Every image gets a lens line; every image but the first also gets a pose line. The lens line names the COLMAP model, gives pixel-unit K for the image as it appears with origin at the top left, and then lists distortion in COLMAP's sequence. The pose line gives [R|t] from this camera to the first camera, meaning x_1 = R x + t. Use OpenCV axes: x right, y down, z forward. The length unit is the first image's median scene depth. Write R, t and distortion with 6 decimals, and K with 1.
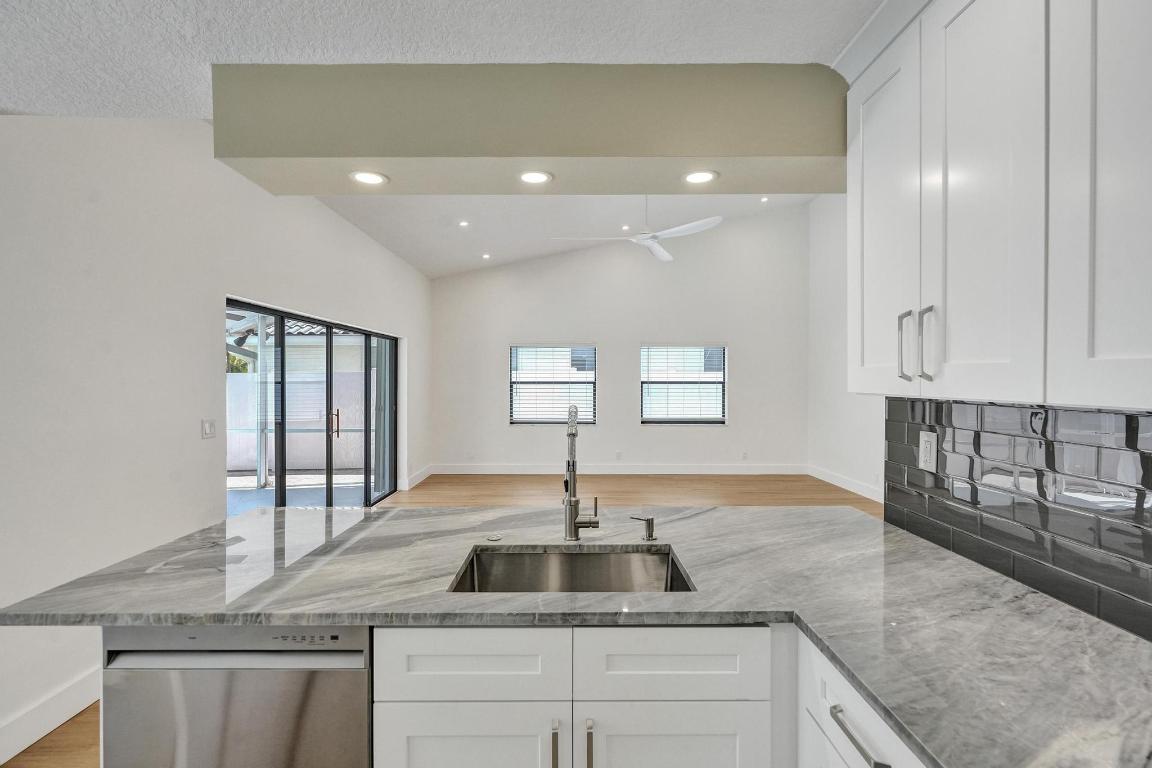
lens RADIAL K [[535.8, 0, 577.5], [0, 535.8, 378.9], [0, 0, 1]] dist [-0.002861, 0.000195]
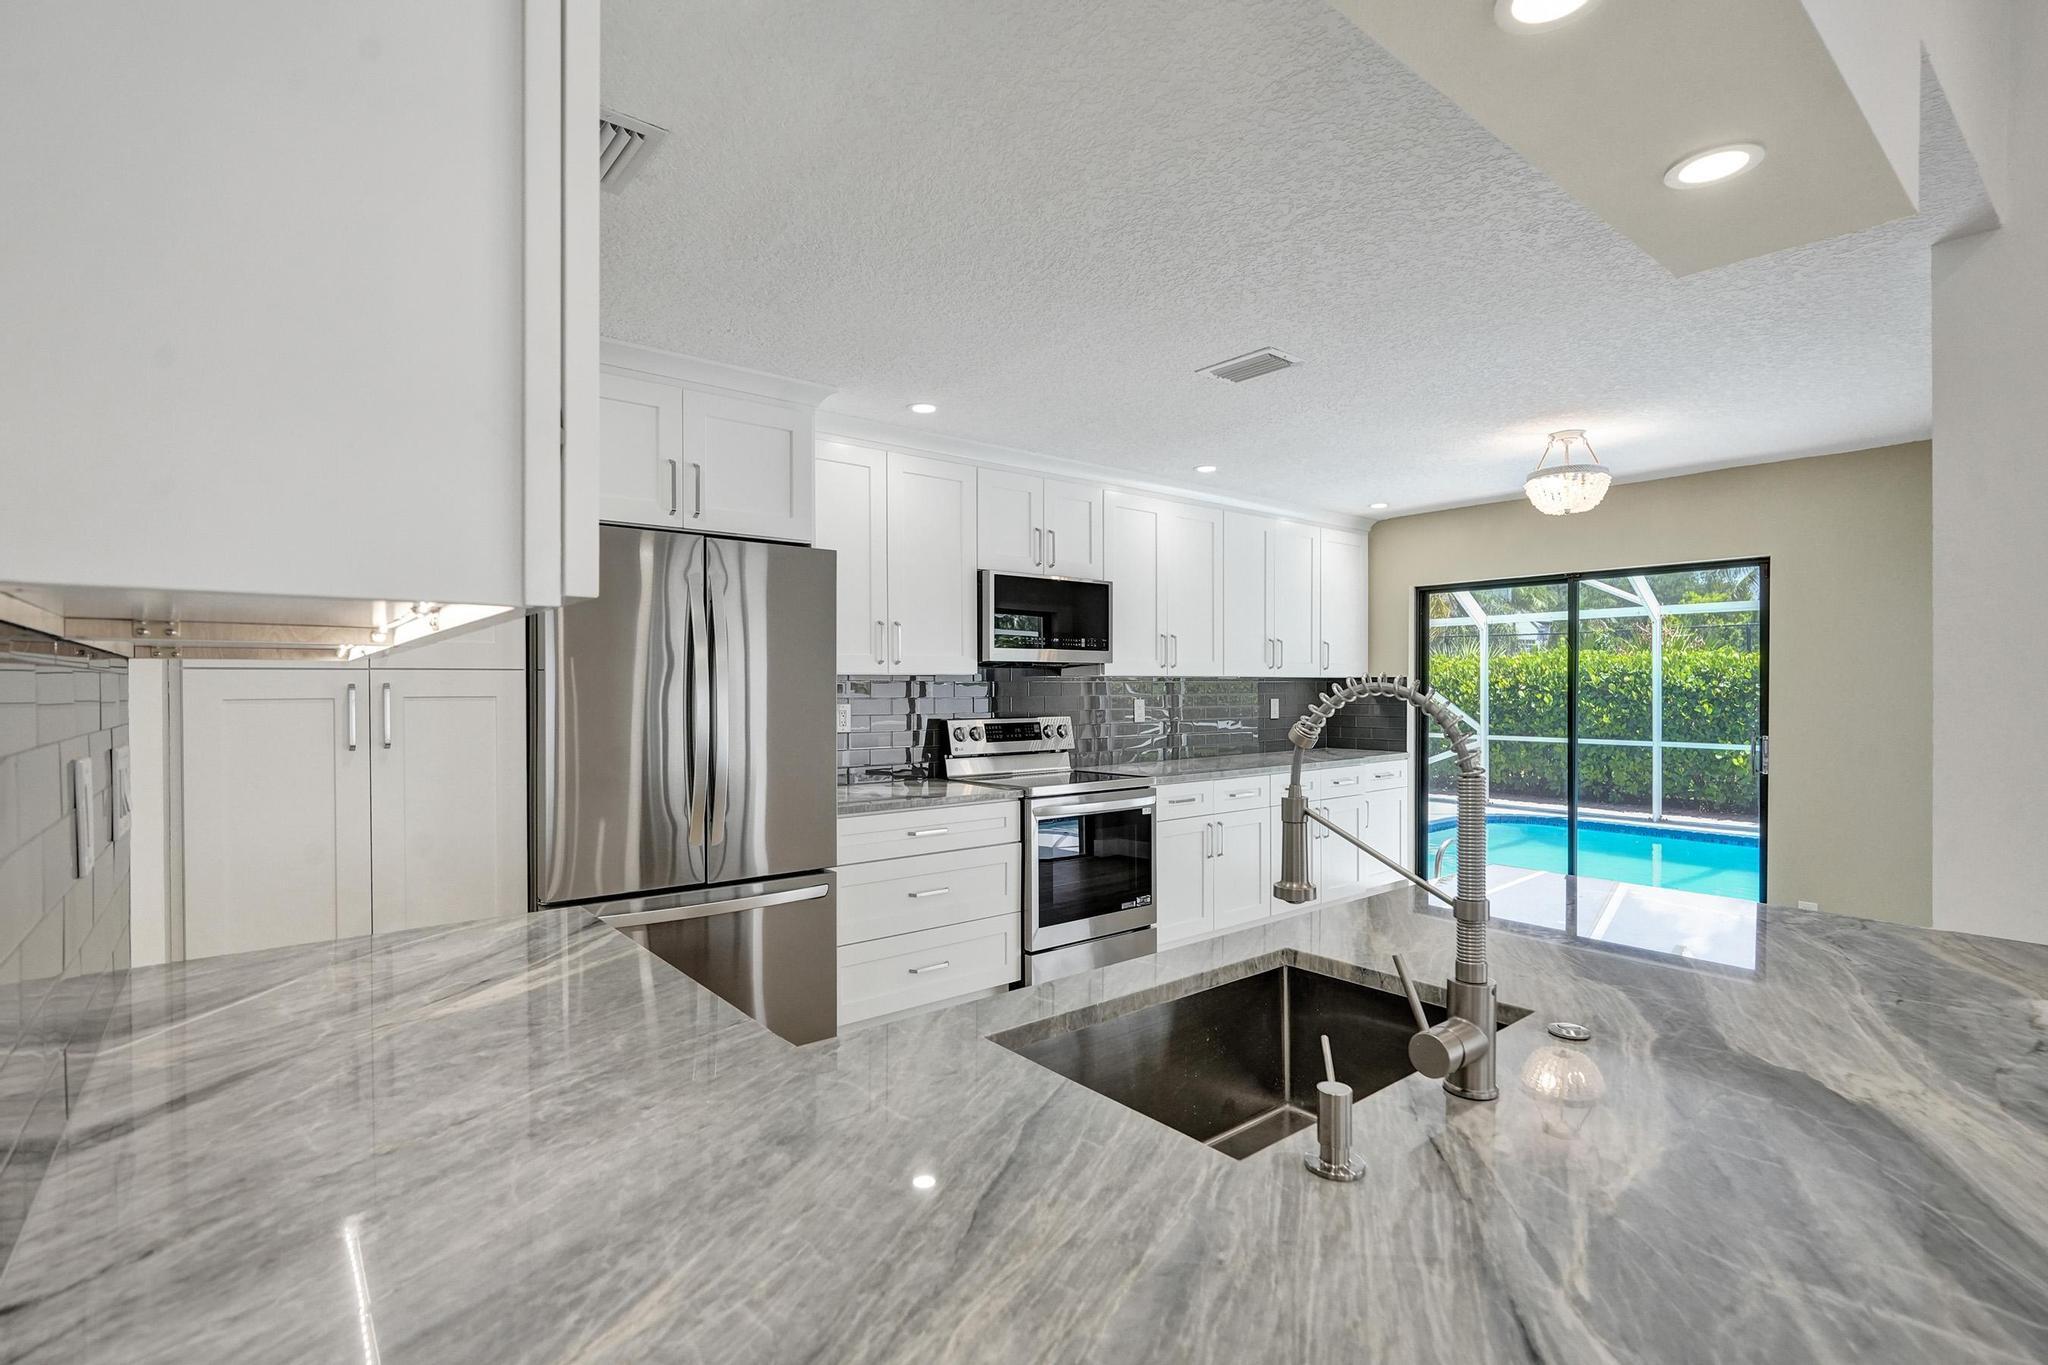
lens RADIAL K [[952.6, 0, 1022.8], [0, 952.6, 693.1], [0, 0, 1]] dist [-0.001766, -0.000121]
pose [[-0.781086, 0.006079, -0.624394, 0.707819], [0.002953, 0.999977, 0.006042, 0.069229], [0.624416, 0.002876, -0.781087, 1.625041]]
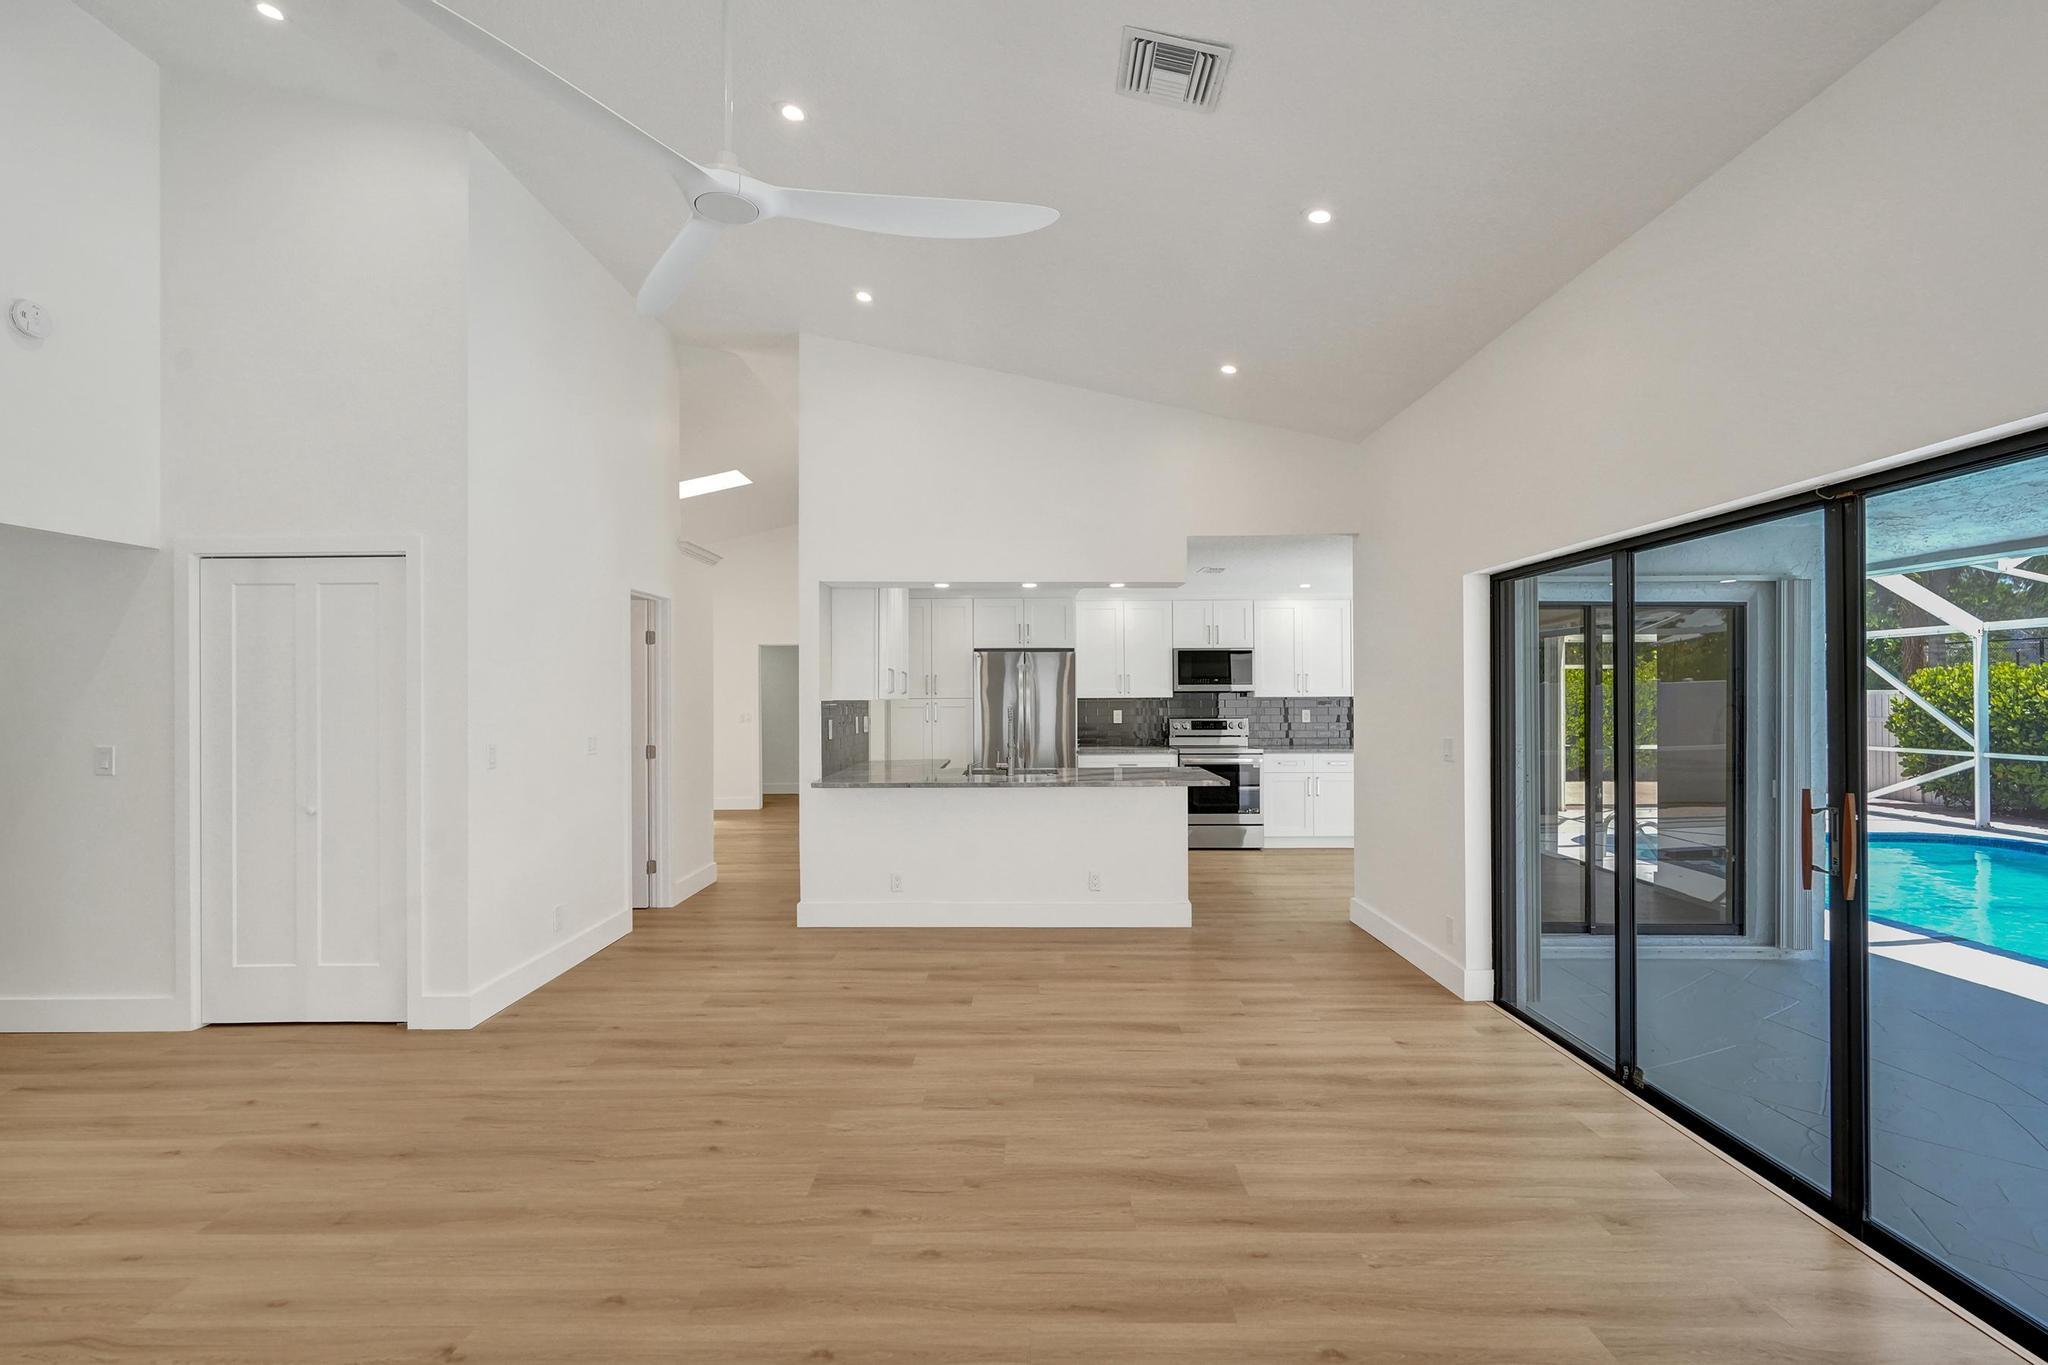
lens RADIAL K [[939.5, 0, 1025.8], [0, 939.5, 692.1], [0, 0, 1]] dist [-0.002268, 0.000505]
pose [[-0.999951, 0.004216, 0.008969, -0.122653], [0.004163, 0.999973, -0.005989, 0.026700], [-0.008994, -0.005951, -0.999942, 5.582342]]
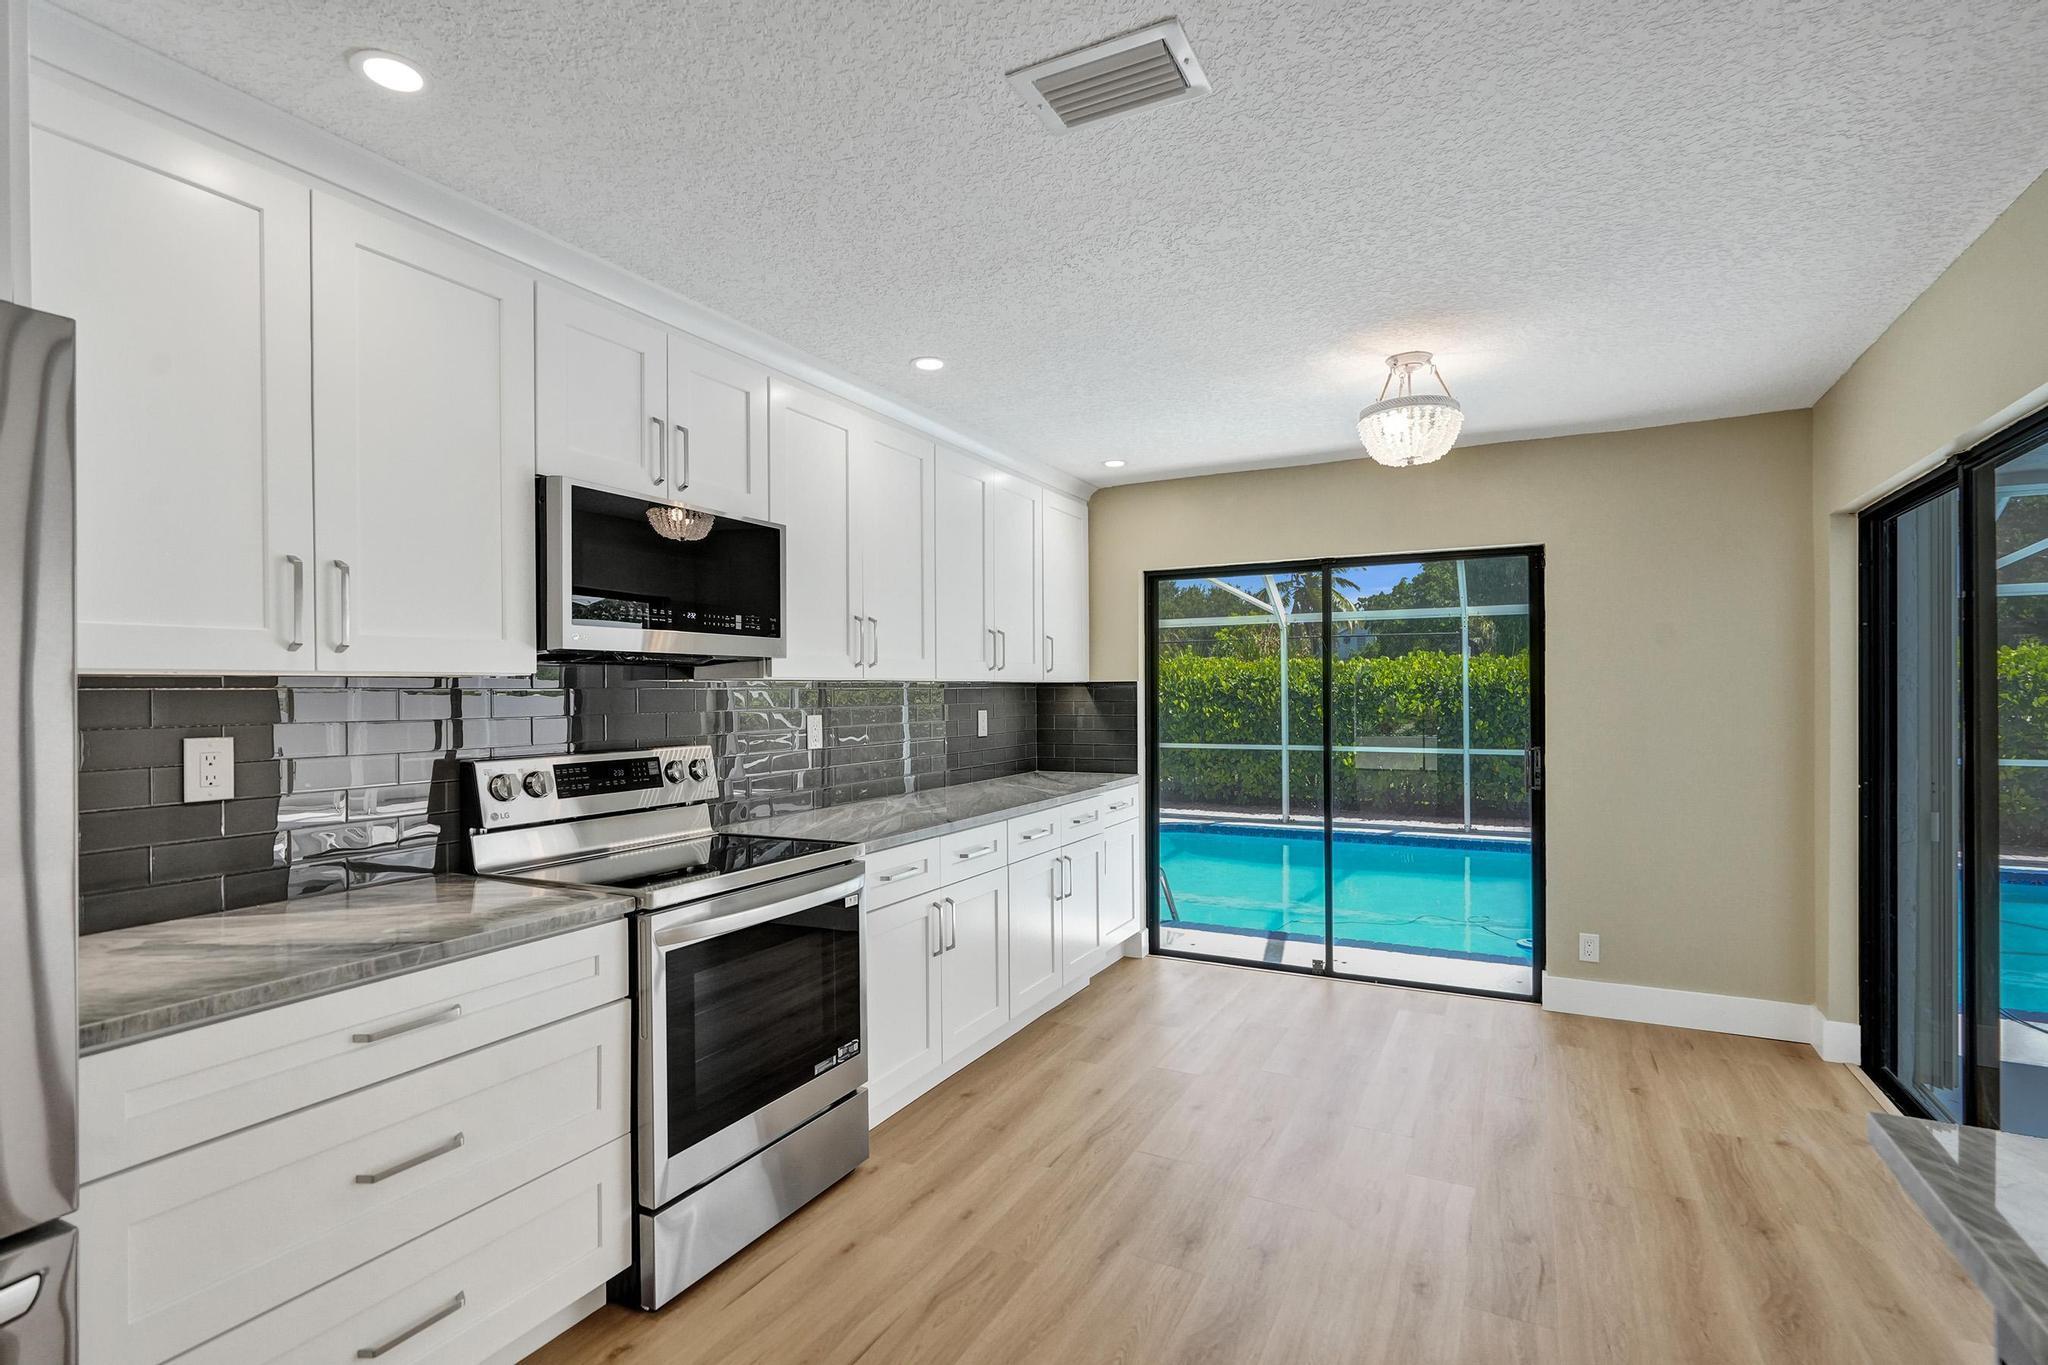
lens RADIAL K [[956.1, 0, 1027.1], [0, 956.1, 690.2], [0, 0, 1]] dist [-0.004230, -0.000032]
pose [[-0.469721, 0.001870, -0.882813, -0.048498], [0.009313, 0.999953, -0.002837, 0.065571], [0.882766, -0.009554, -0.469716, 0.639574]]
